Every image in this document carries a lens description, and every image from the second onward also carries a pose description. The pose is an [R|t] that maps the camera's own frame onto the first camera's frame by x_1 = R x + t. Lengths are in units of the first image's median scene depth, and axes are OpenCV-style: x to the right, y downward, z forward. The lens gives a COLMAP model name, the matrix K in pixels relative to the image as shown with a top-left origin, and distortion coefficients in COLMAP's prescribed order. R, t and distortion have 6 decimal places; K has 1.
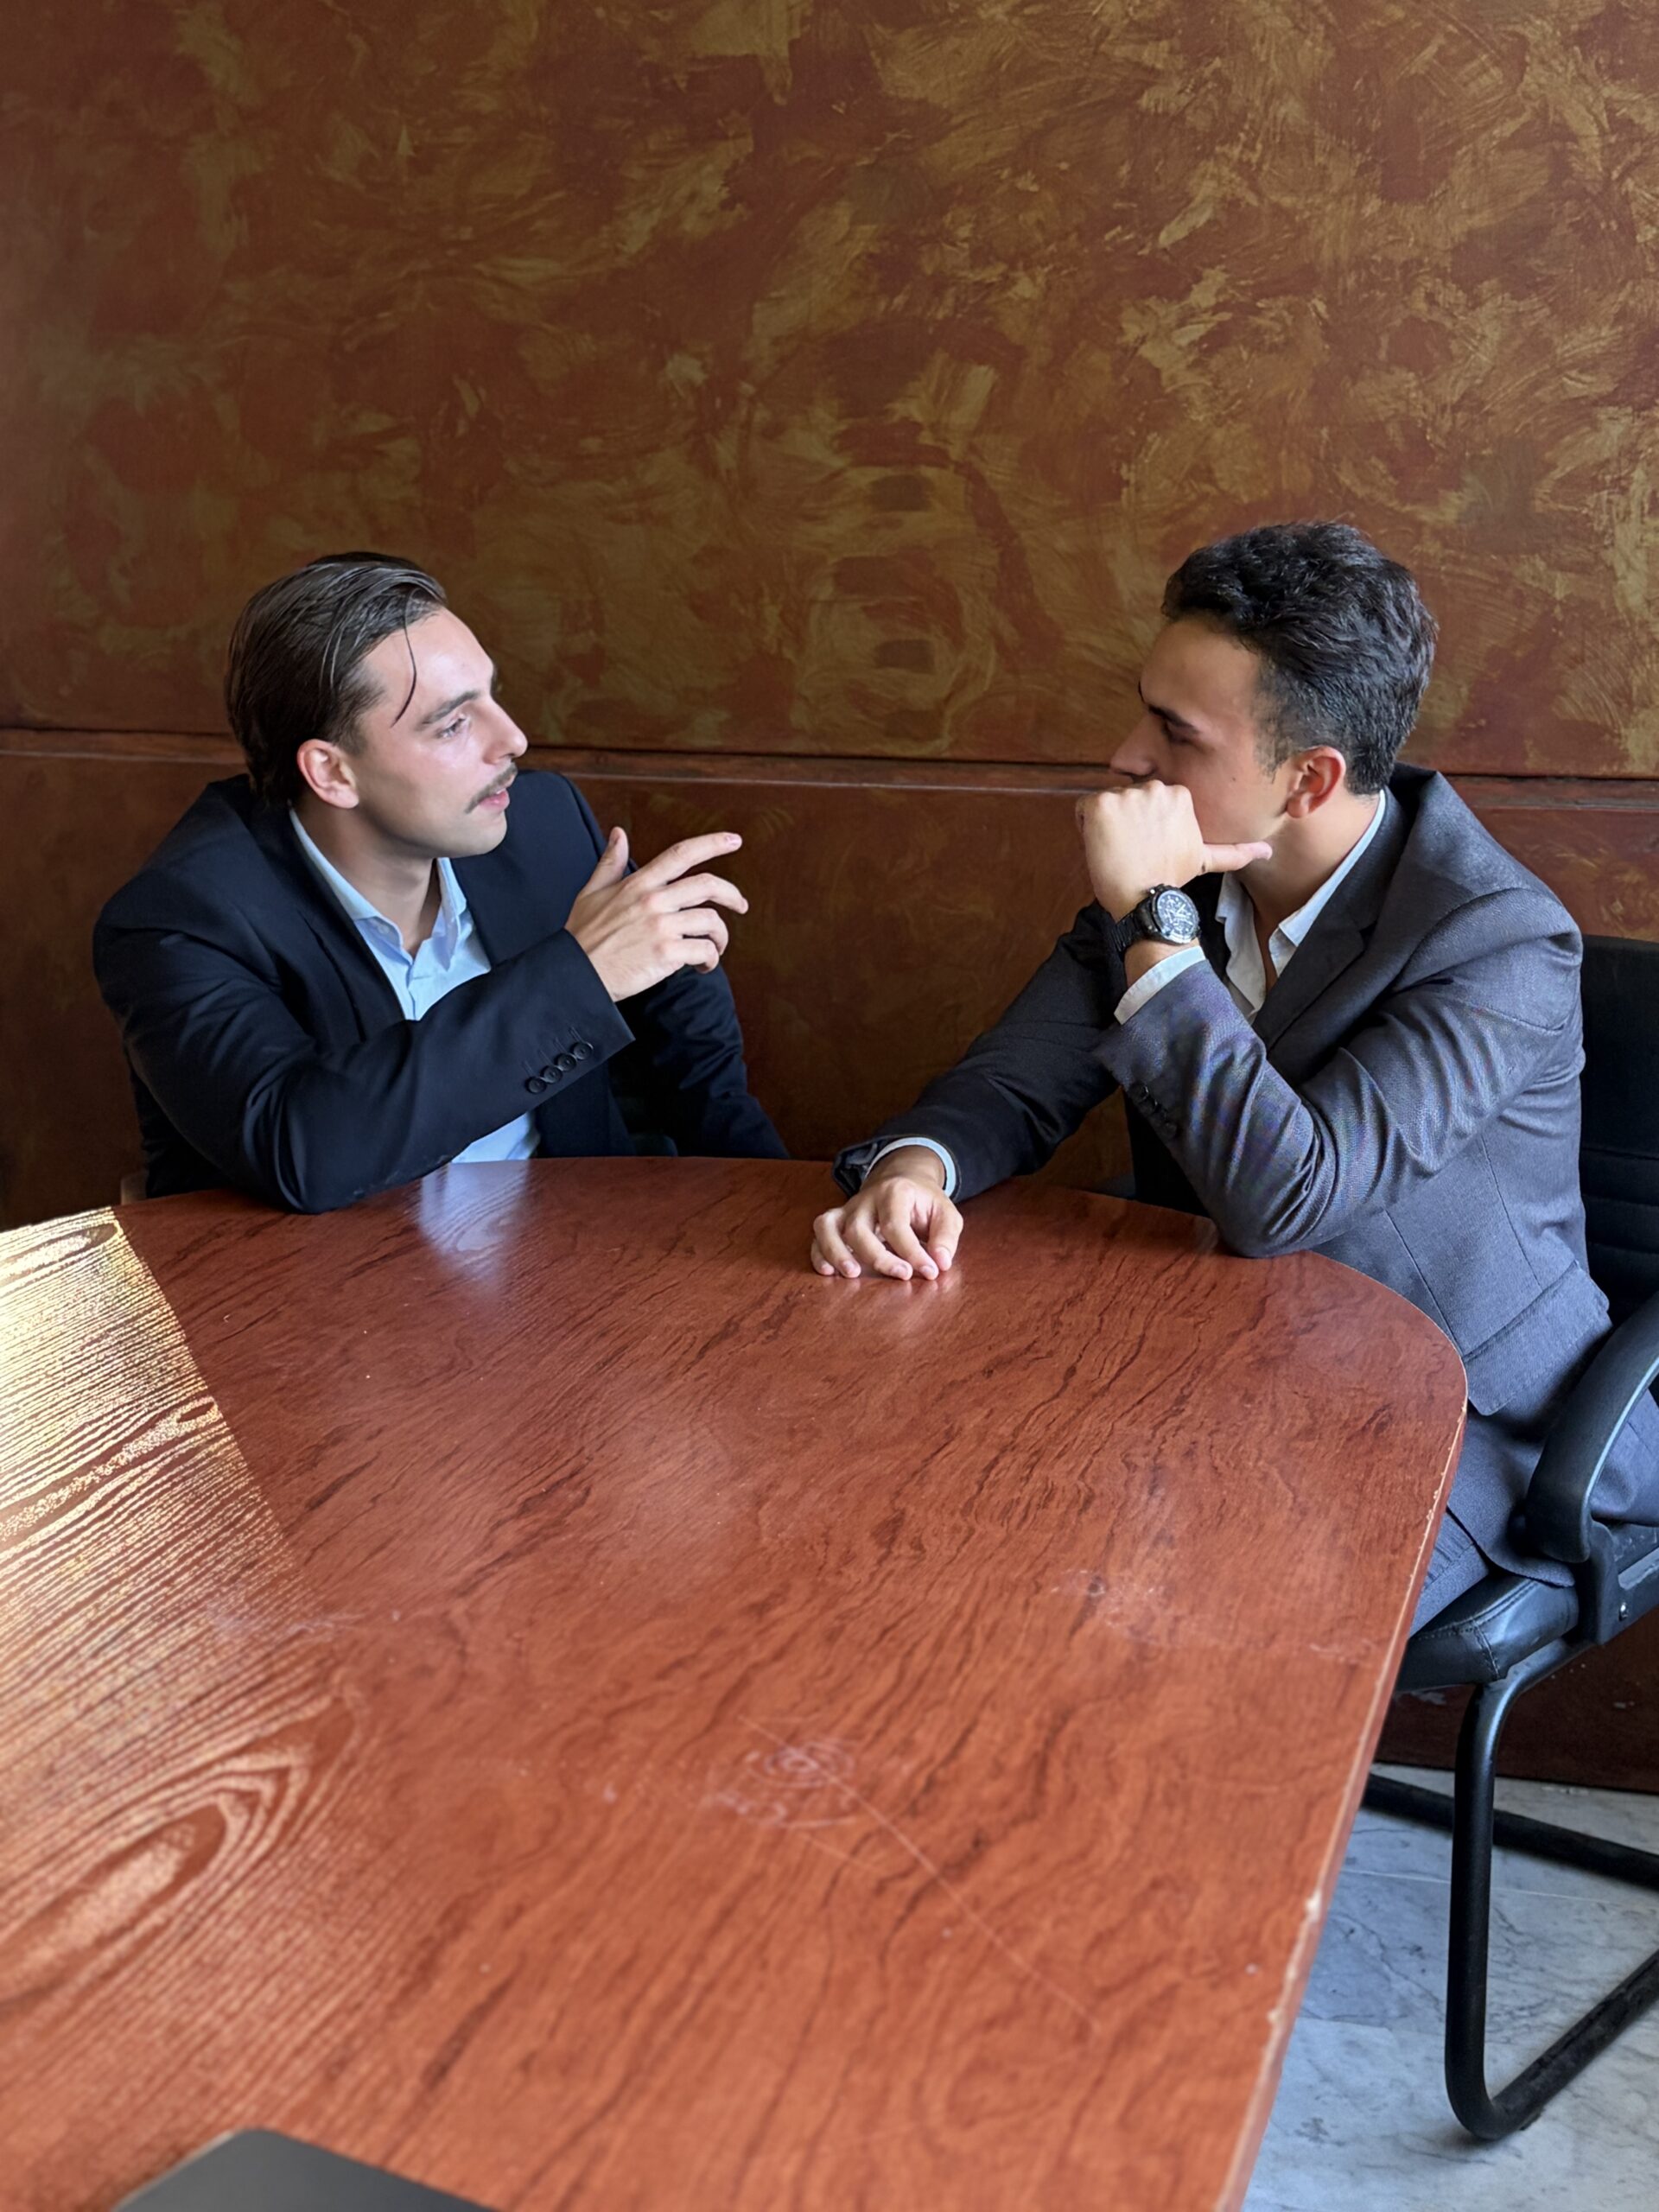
lens RADIAL K [[3144.5, 0, 829.5], [0, 3144.5, 1106.0], [0, 0, 1]] dist [0.210160, -0.803400]
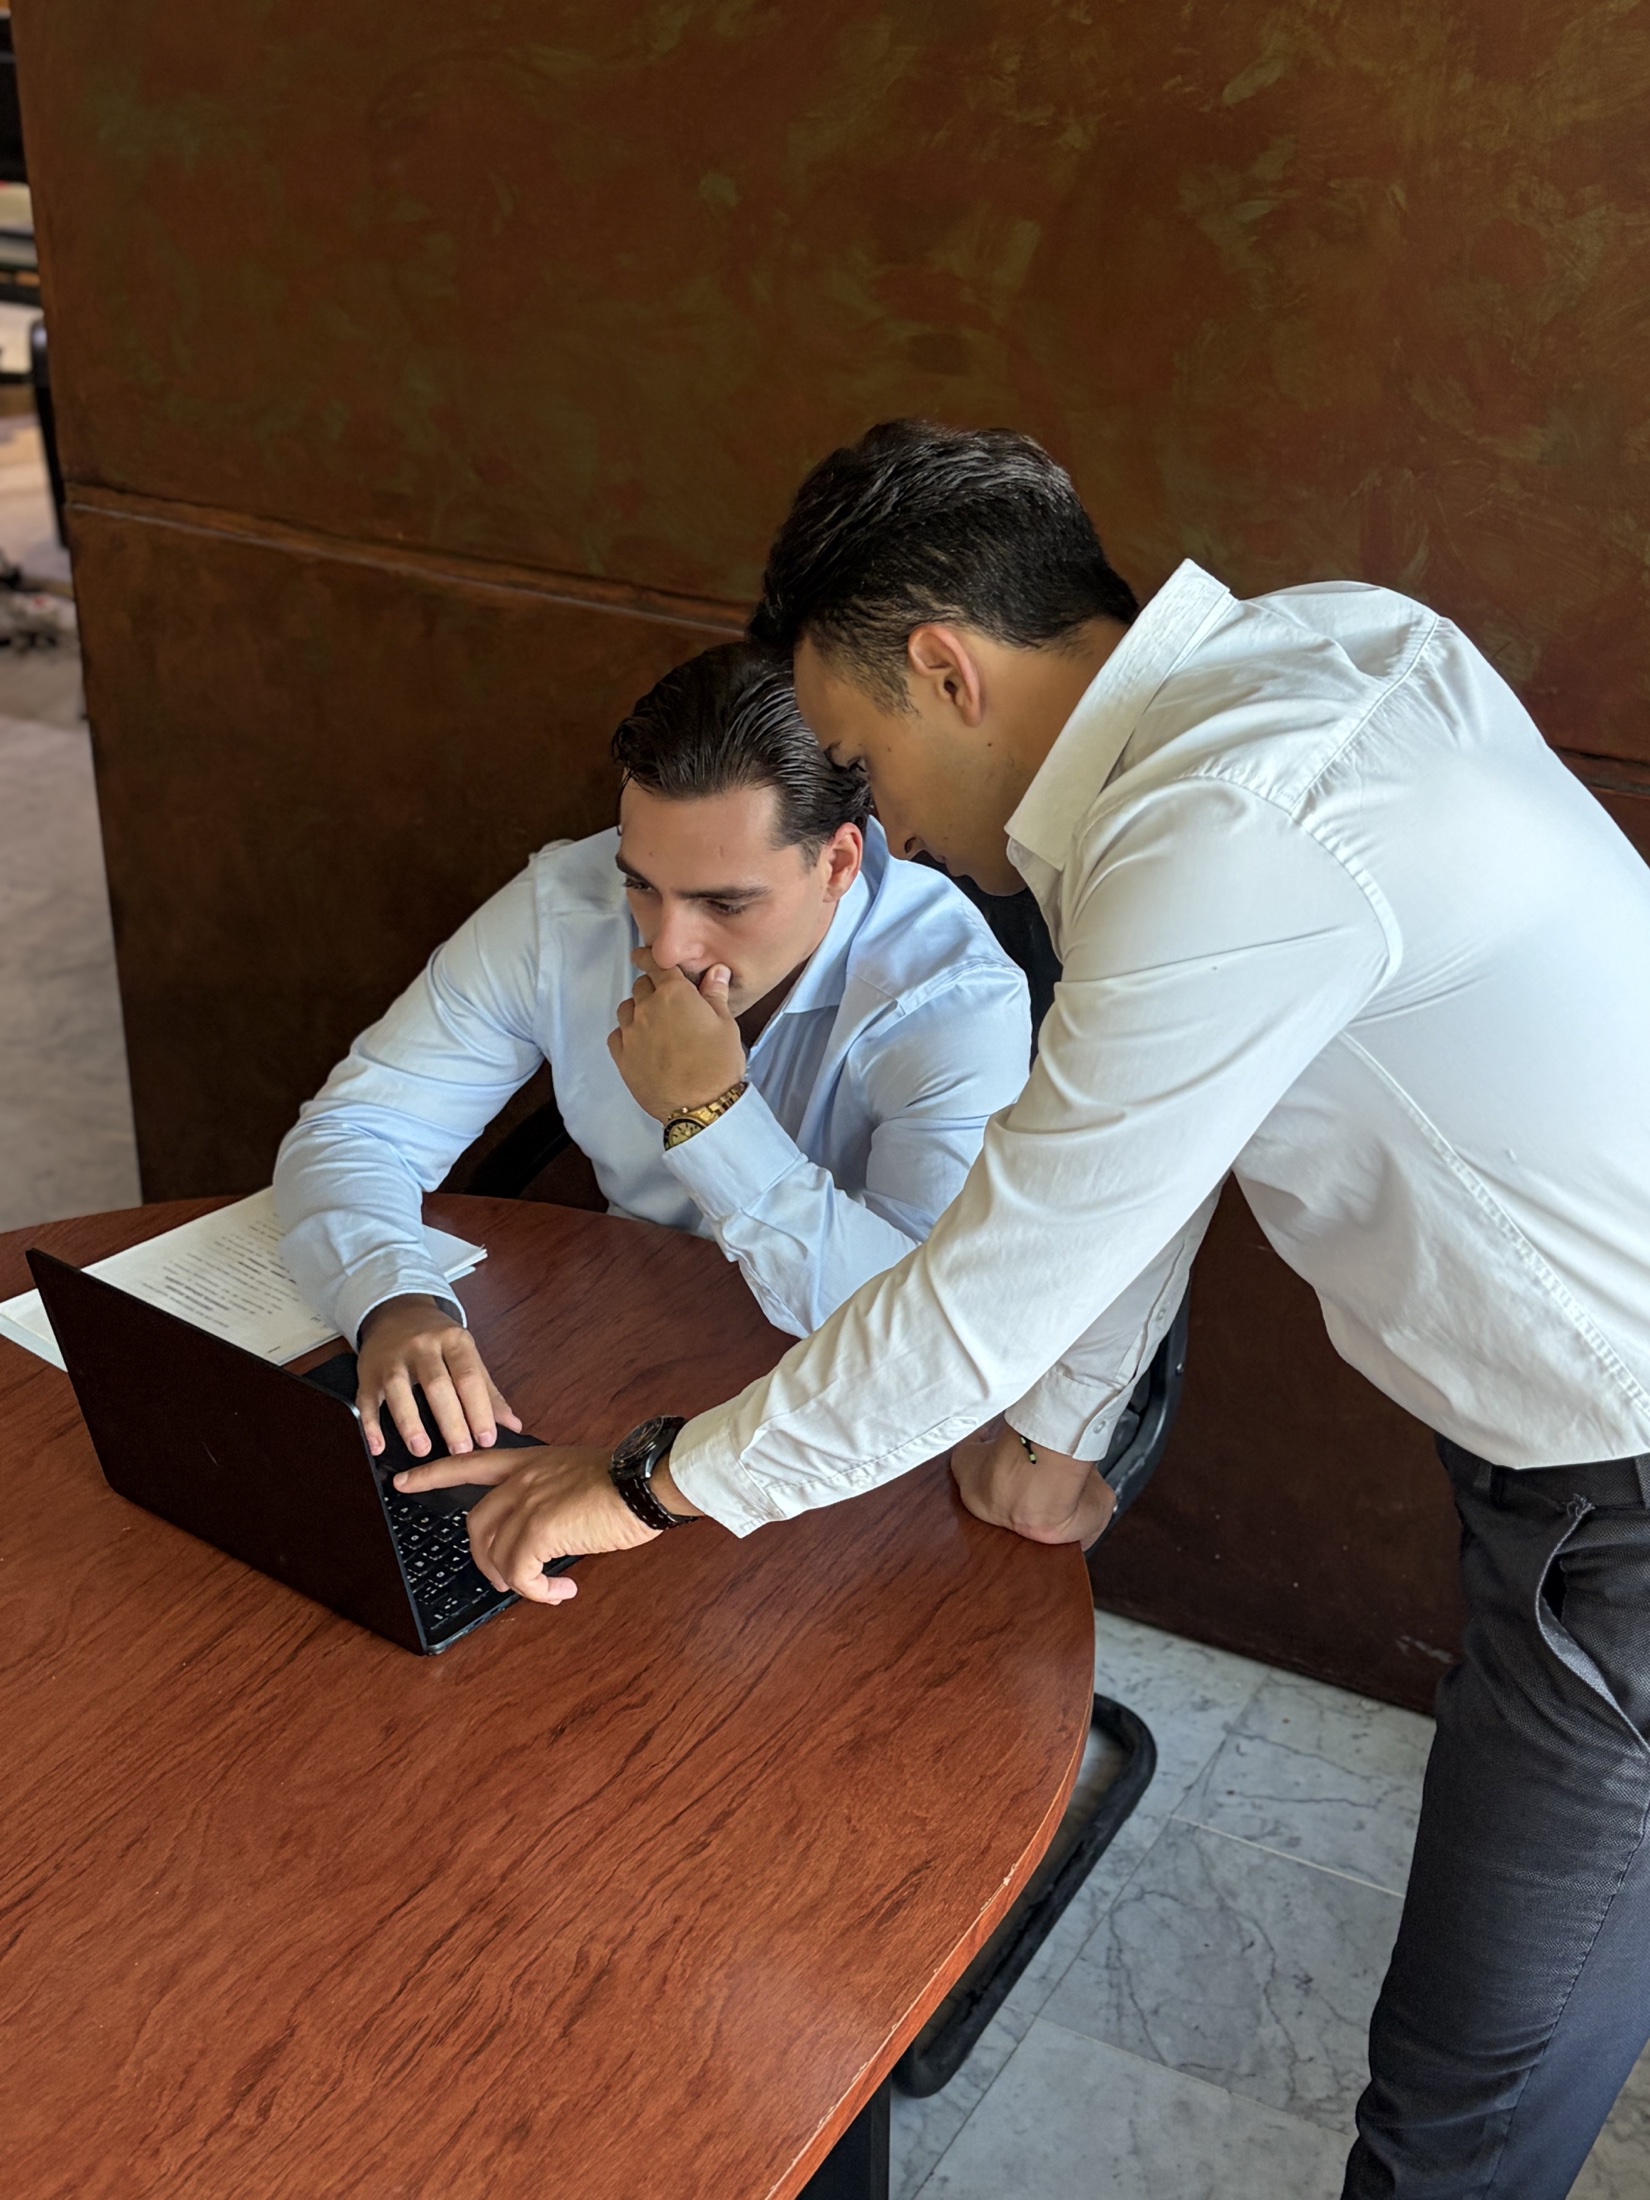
lens RADIAL K [[3127.4, 0, 825.0], [0, 3127.4, 1100.0], [0, 0, 1]] dist [0.210160, -0.803400]
pose [[0.972713, 0.102191, -0.208295, 0.203859], [-0.043226, 0.961877, 0.270043, -0.238465], [0.227950, -0.253671, 0.940048, 0.113313]]
